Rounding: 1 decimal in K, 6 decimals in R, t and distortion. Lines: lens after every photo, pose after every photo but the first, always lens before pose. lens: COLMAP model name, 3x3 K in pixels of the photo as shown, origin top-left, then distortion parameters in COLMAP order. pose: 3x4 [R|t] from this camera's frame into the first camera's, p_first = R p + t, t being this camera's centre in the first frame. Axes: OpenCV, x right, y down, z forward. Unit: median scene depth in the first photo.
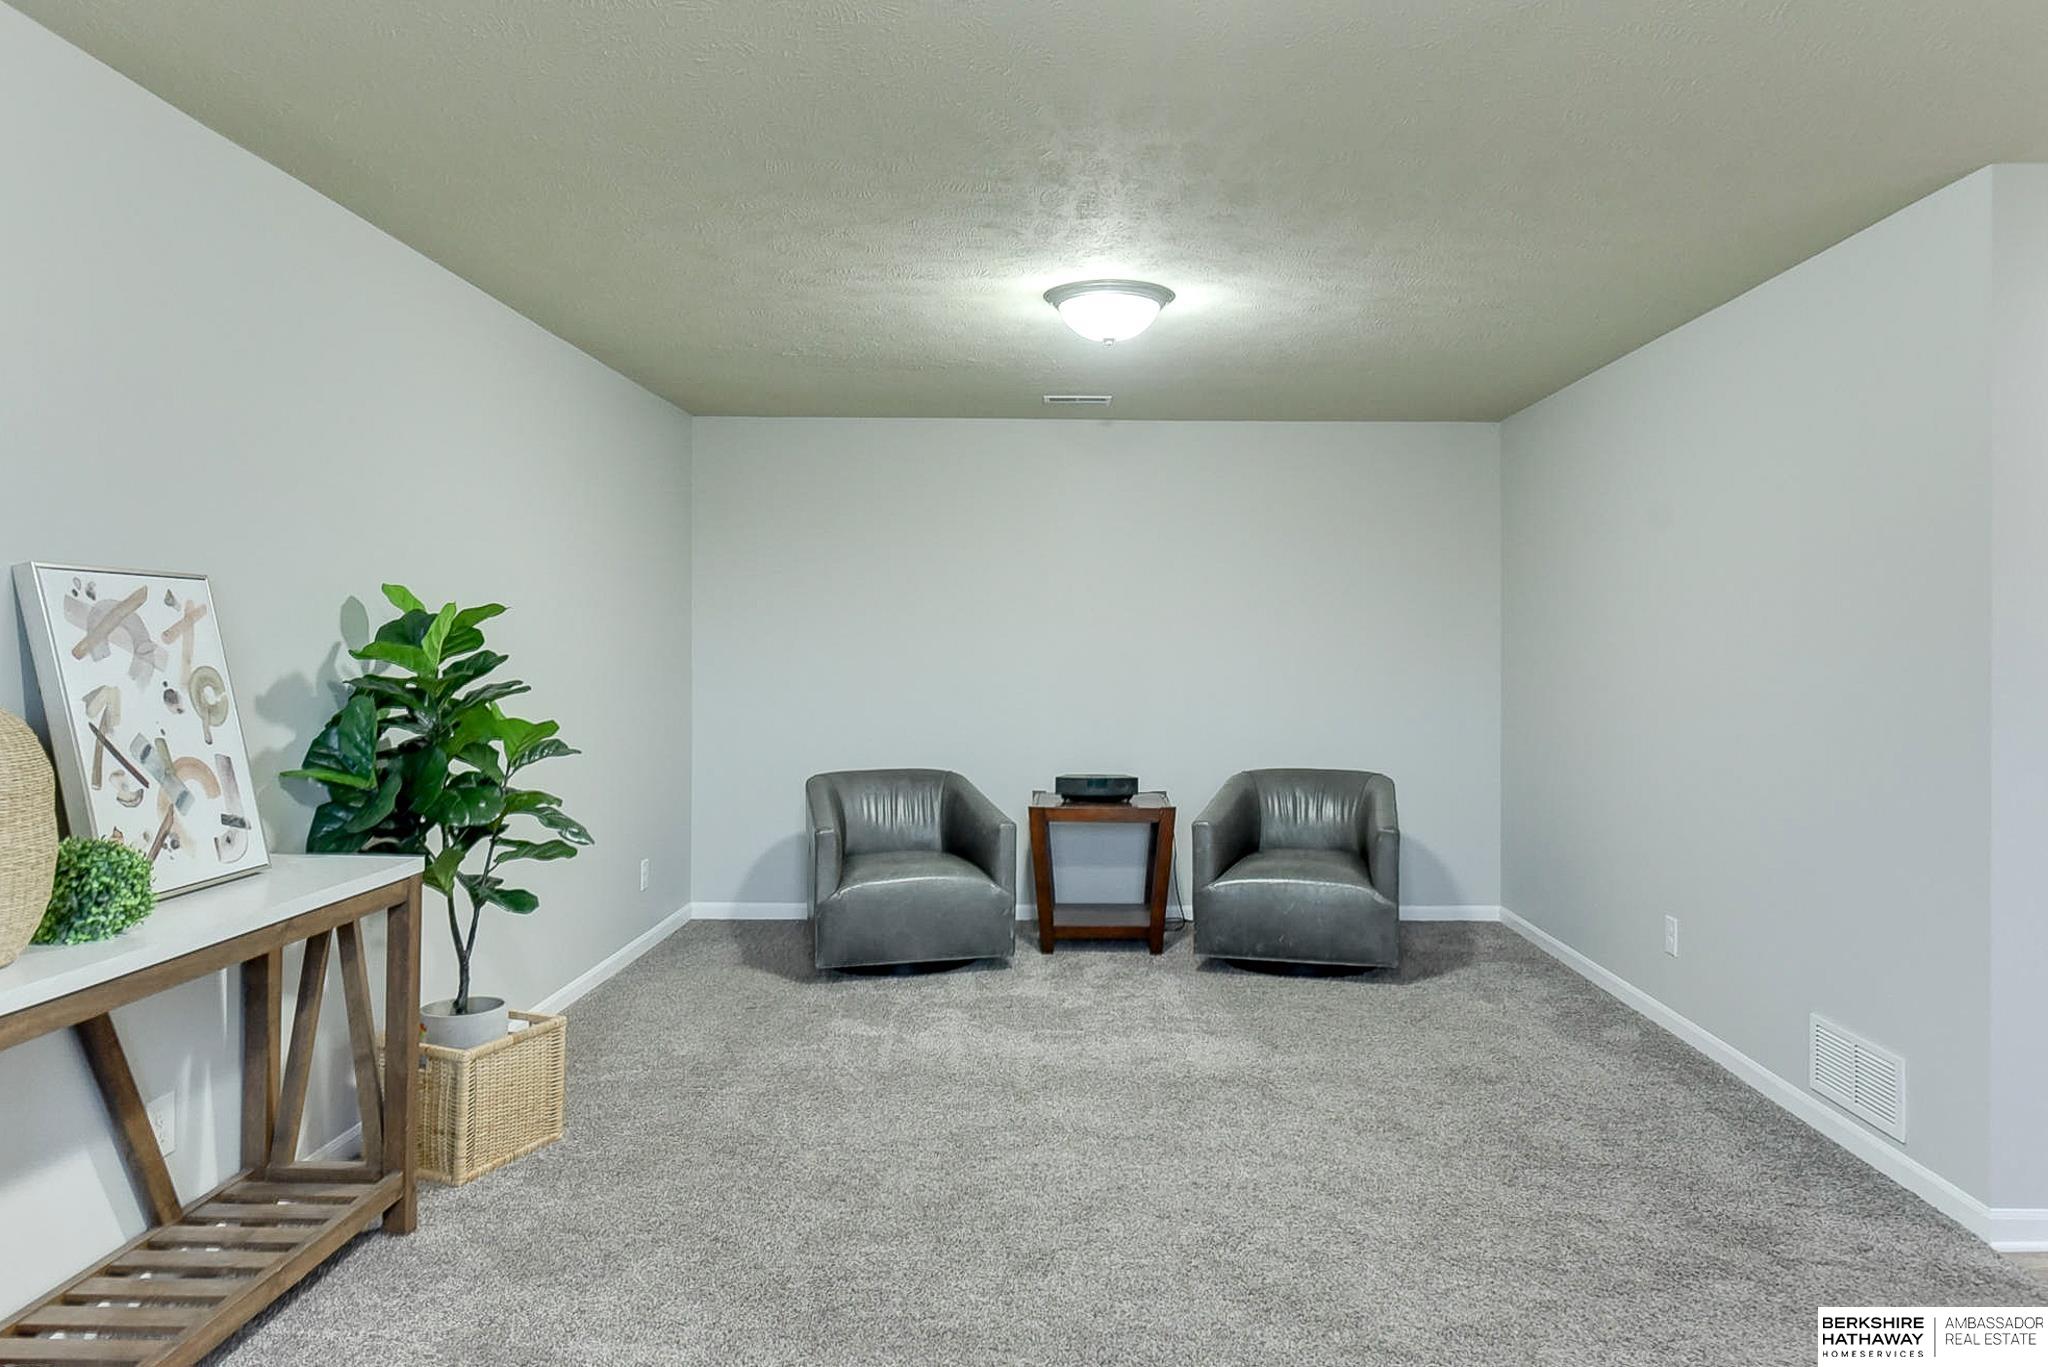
lens RADIAL K [[1344.0, 0, 1072.0], [0, 1344.0, 655.1], [0, 0, 1]] dist [0.010928, 0.002723]
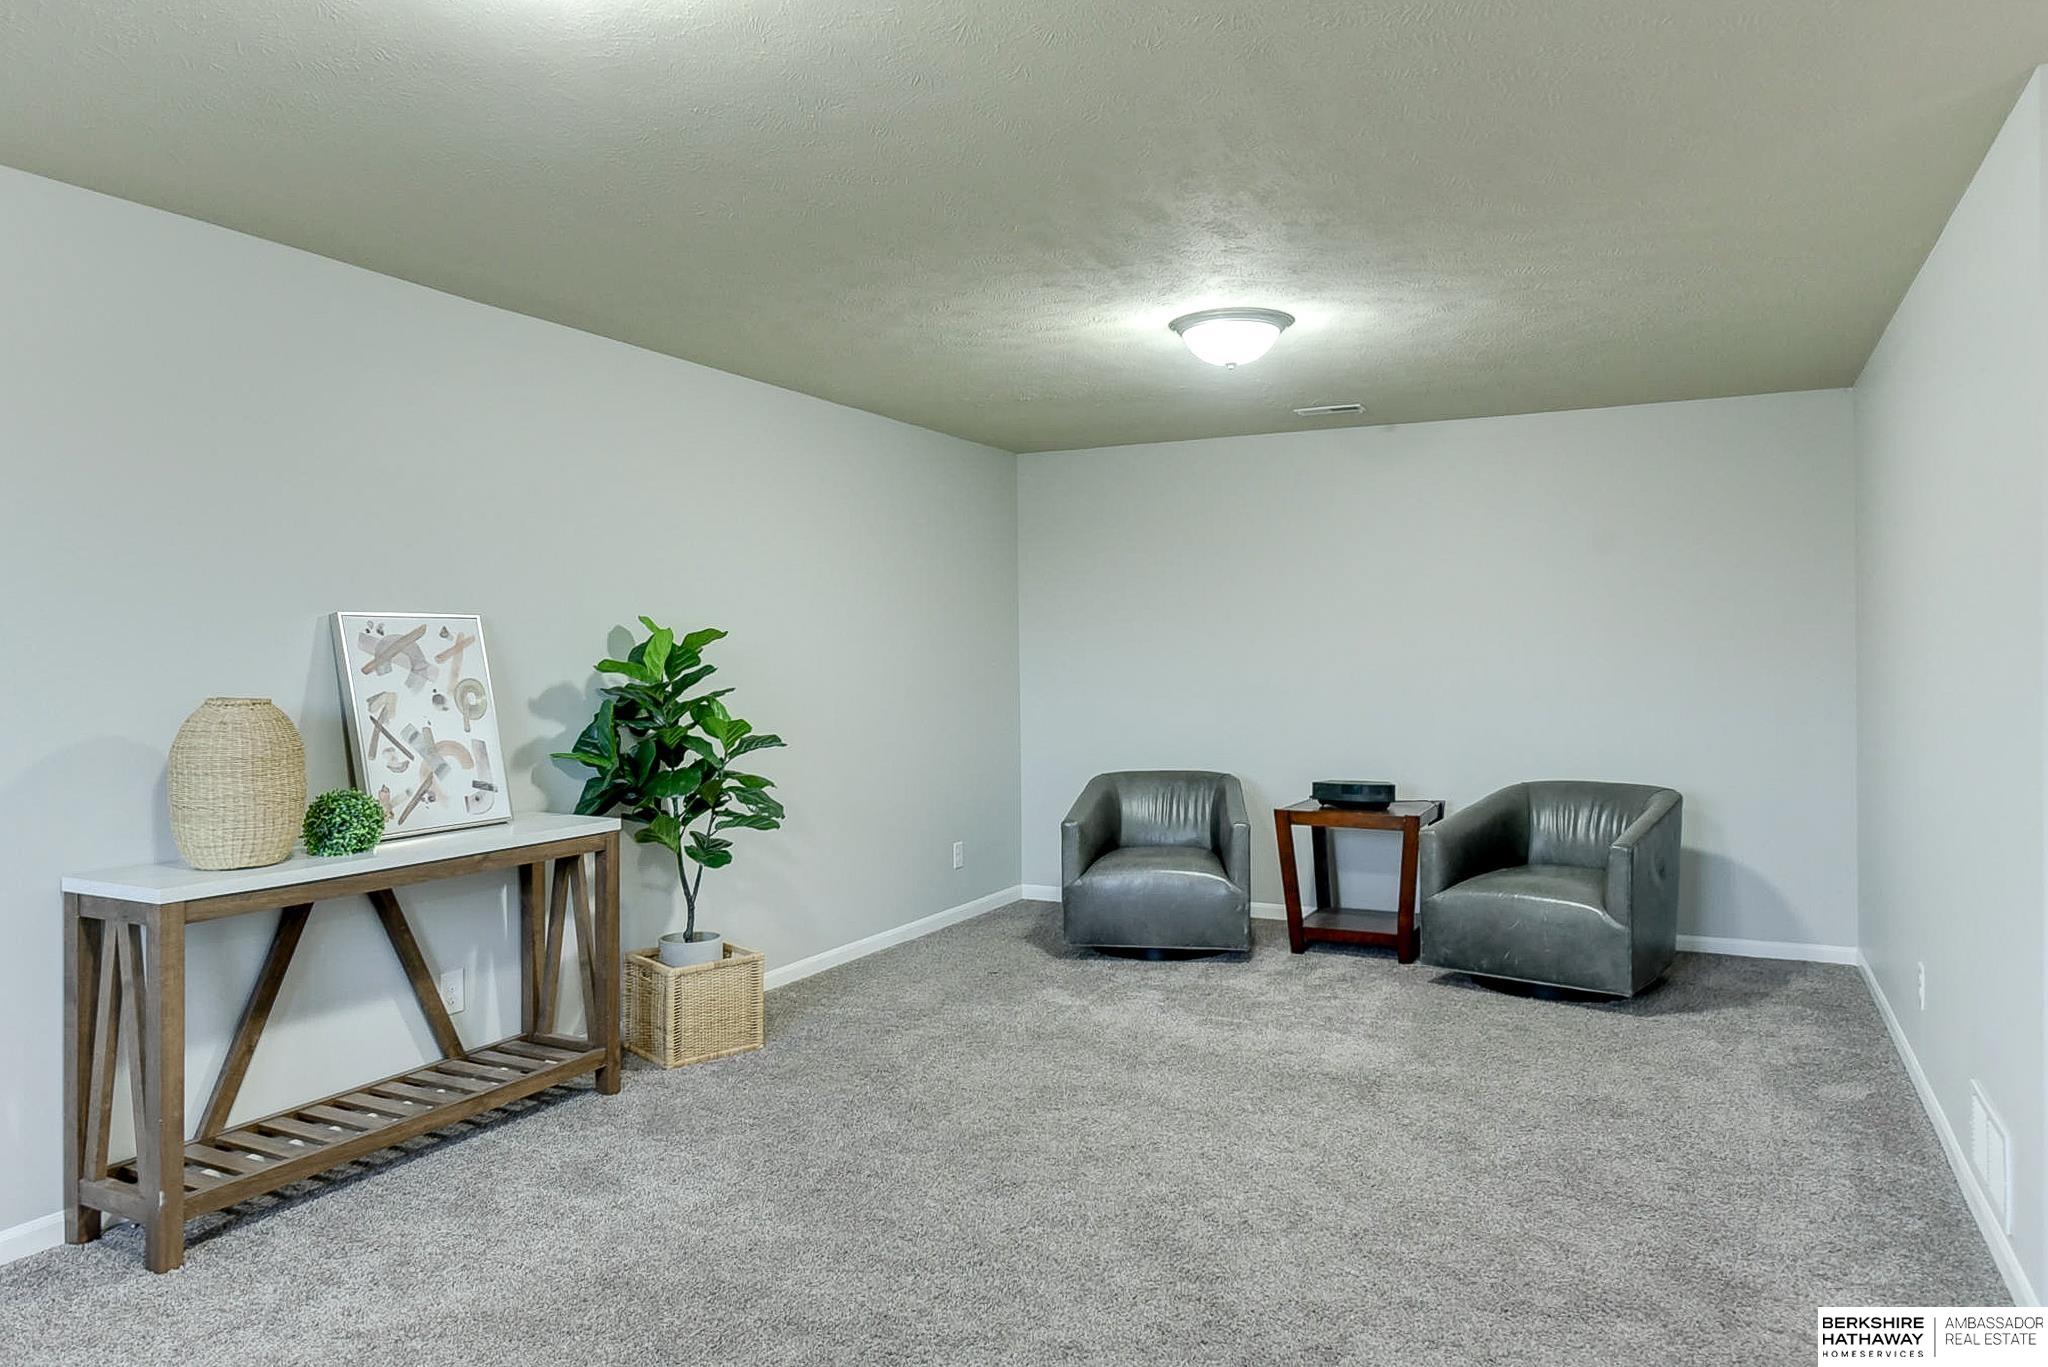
lens RADIAL K [[1353.3, 0, 1029.9], [0, 1353.3, 675.1], [0, 0, 1]] dist [0.015971, -0.007350]
pose [[0.895424, -0.005596, -0.445180, 0.491412], [0.009603, 0.999931, 0.006745, 0.000470], [0.445112, -0.010314, 0.895416, -0.031935]]
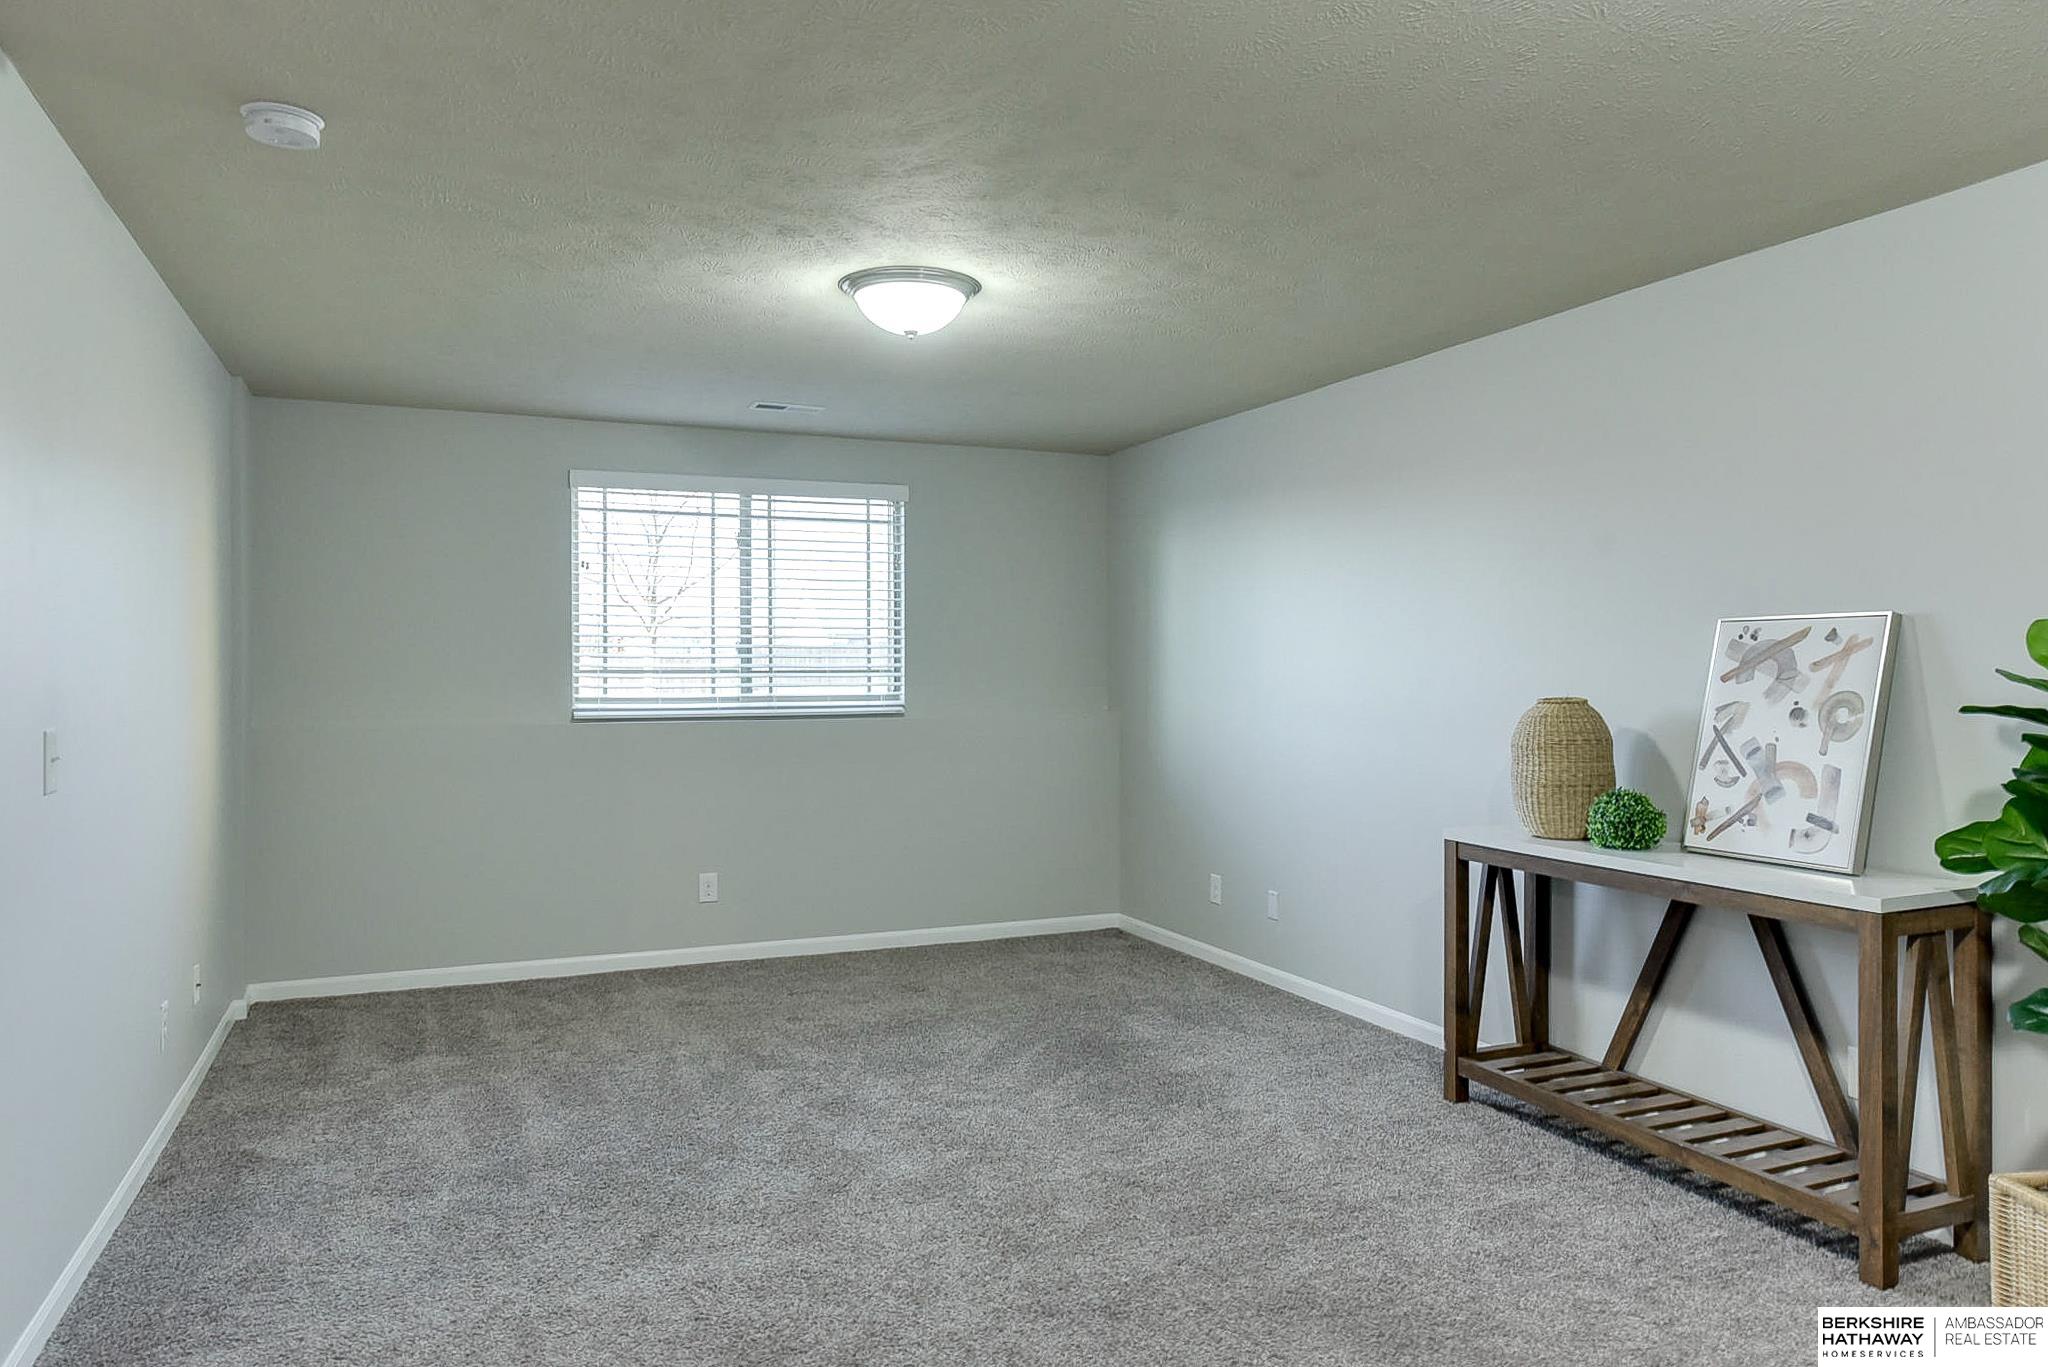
lens RADIAL K [[1353.3, 0, 1029.9], [0, 1353.3, 675.1], [0, 0, 1]] dist [0.015971, -0.007350]
pose [[-0.914619, -0.008086, -0.404237, 0.442202], [-0.012341, 0.999892, 0.007920, -0.005666], [0.404129, 0.012232, -0.914620, 1.622463]]
